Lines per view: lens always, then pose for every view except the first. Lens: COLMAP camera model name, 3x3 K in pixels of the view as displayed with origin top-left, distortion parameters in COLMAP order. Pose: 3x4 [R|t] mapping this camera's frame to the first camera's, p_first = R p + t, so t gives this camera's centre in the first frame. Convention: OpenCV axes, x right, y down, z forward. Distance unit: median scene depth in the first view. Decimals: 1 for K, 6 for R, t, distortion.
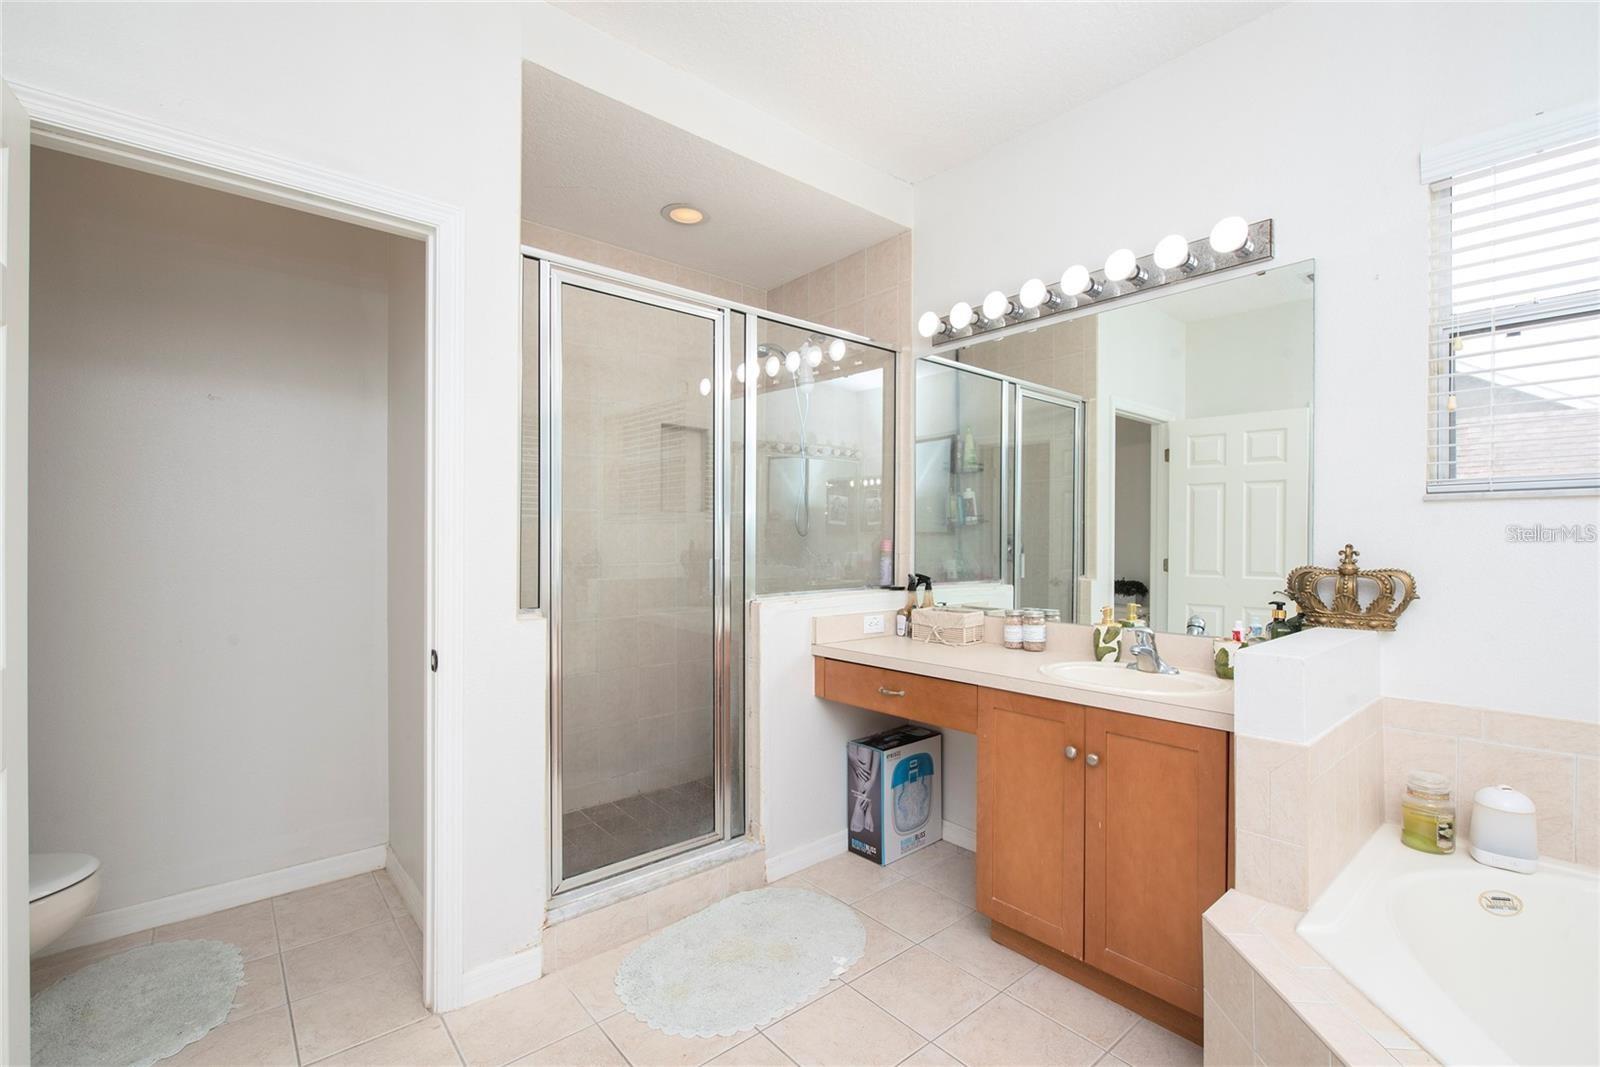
lens RADIAL K [[705.6, 0, 801.0], [0, 705.6, 540.7], [0, 0, 1]] dist [0.000312, -0.000007]
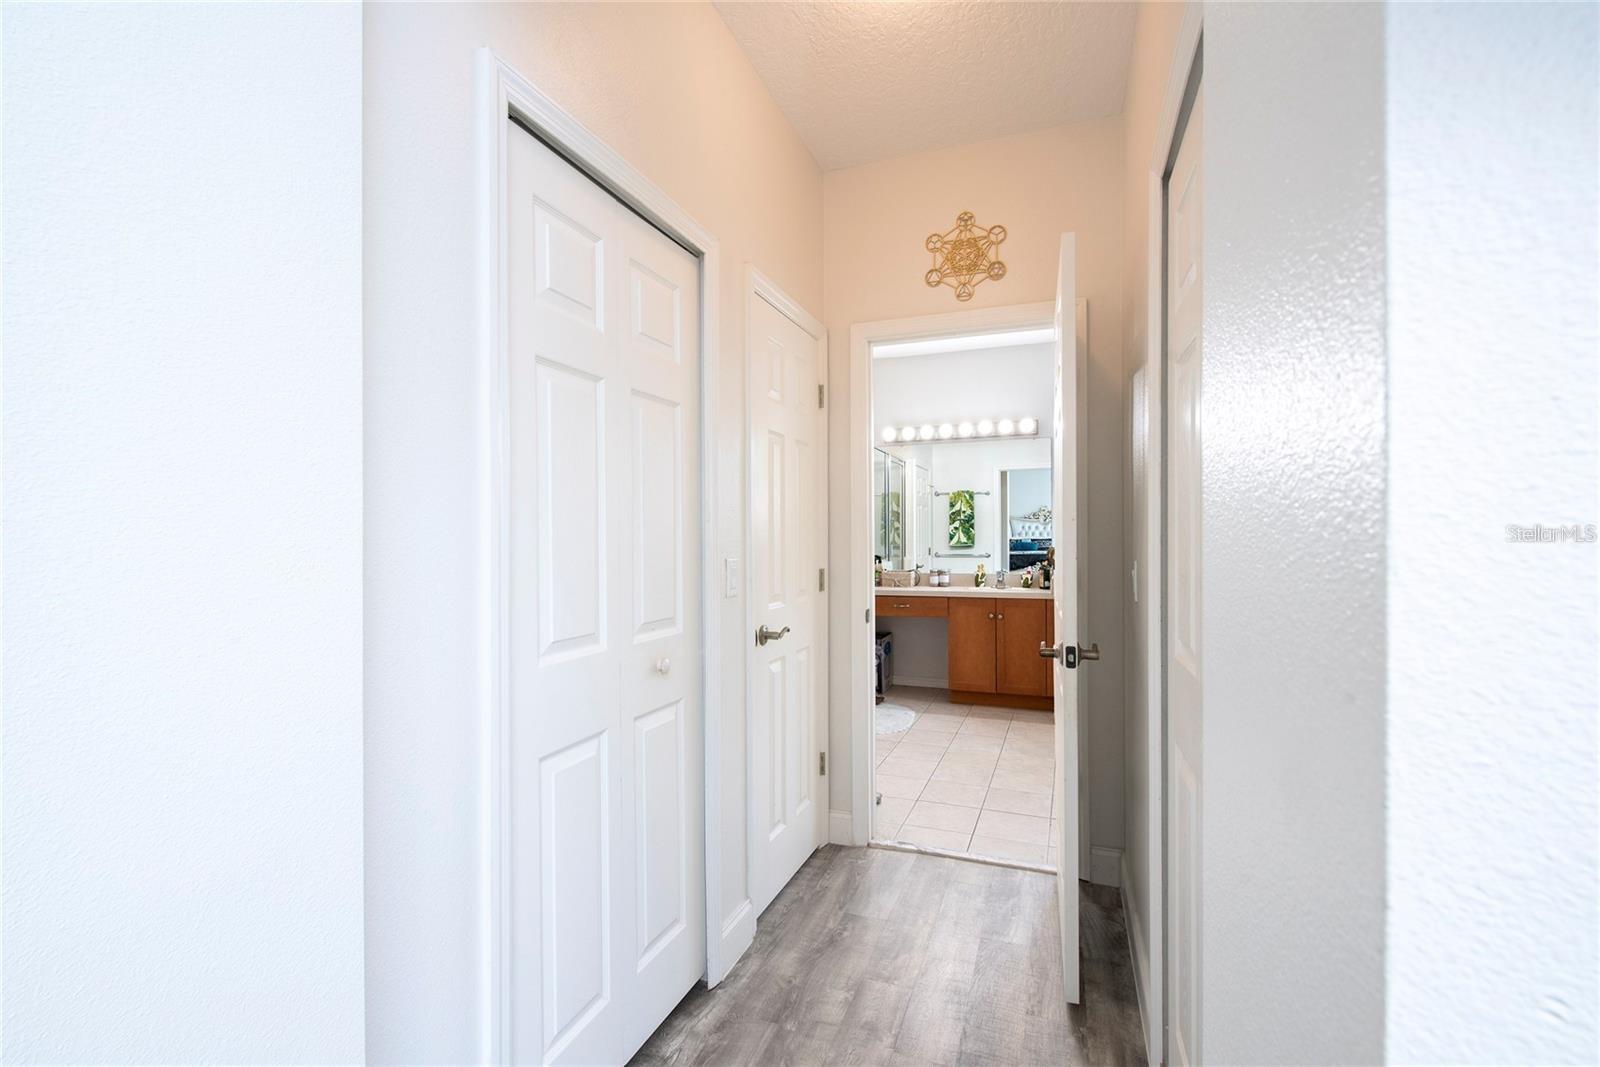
lens RADIAL K [[705.6, 0, 798.3], [0, 705.6, 536.2], [0, 0, 1]] dist [0.000312, -0.000007]
pose [[0.872176, -0.005976, 0.489156, -1.562473], [0.005777, 0.999981, 0.001916, -0.016690], [-0.489159, 0.001155, 0.872194, -0.986202]]
